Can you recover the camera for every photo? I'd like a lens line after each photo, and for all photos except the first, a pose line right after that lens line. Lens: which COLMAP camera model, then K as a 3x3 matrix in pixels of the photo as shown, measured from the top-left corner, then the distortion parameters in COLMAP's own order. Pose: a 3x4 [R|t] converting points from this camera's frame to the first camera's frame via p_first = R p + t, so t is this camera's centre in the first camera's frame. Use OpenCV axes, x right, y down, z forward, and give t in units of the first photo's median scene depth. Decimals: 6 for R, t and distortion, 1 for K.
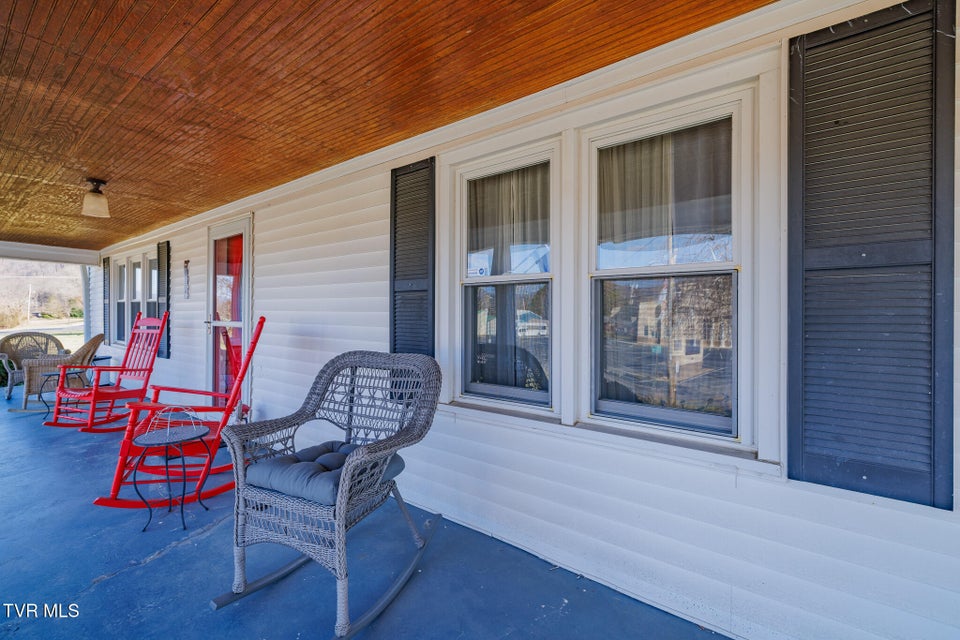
lens RADIAL K [[409.7, 0, 480.2], [0, 409.7, 318.0], [0, 0, 1]] dist [-0.000528, -0.000451]
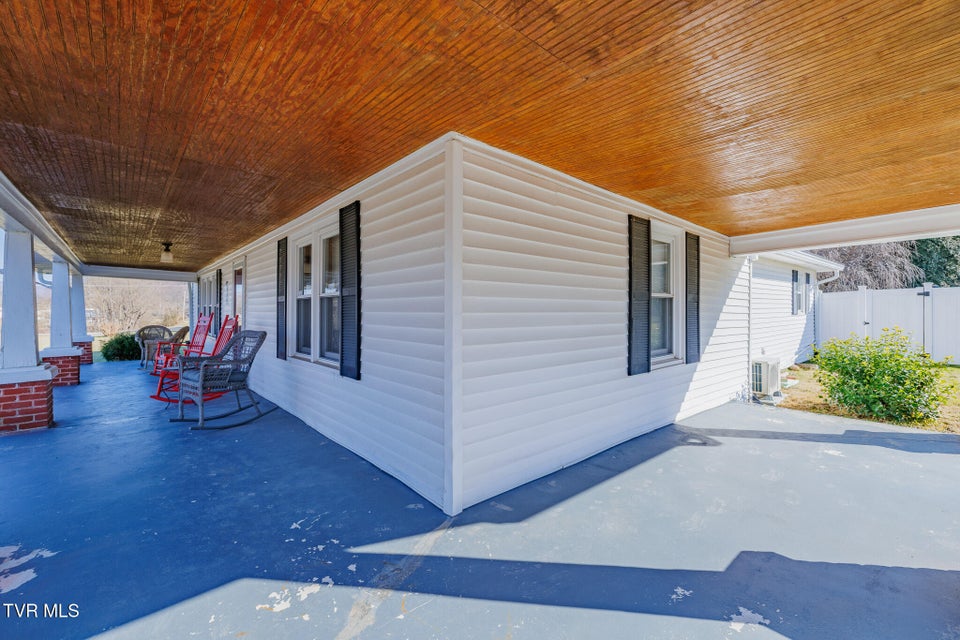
lens RADIAL K [[409.7, 0, 481.6], [0, 409.7, 318.2], [0, 0, 1]] dist [-0.000528, -0.000451]
pose [[0.978440, -0.002096, -0.206520, 1.160463], [0.002692, 0.999993, 0.002603, 0.010236], [0.206513, -0.003103, 0.978439, -0.739242]]
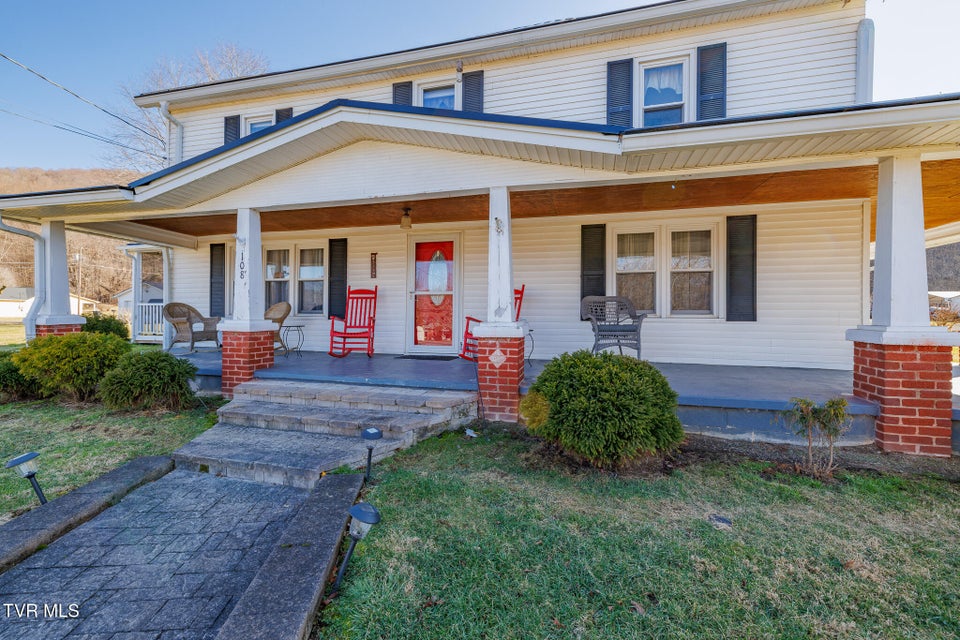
lens RADIAL K [[409.7, 0, 474.2], [0, 409.7, 321.8], [0, 0, 1]] dist [-0.000528, -0.000451]
pose [[0.932002, 0.004492, 0.362424, -1.706147], [-0.001664, 0.999966, -0.008116, 0.237659], [-0.362448, 0.006961, 0.931978, -1.055989]]
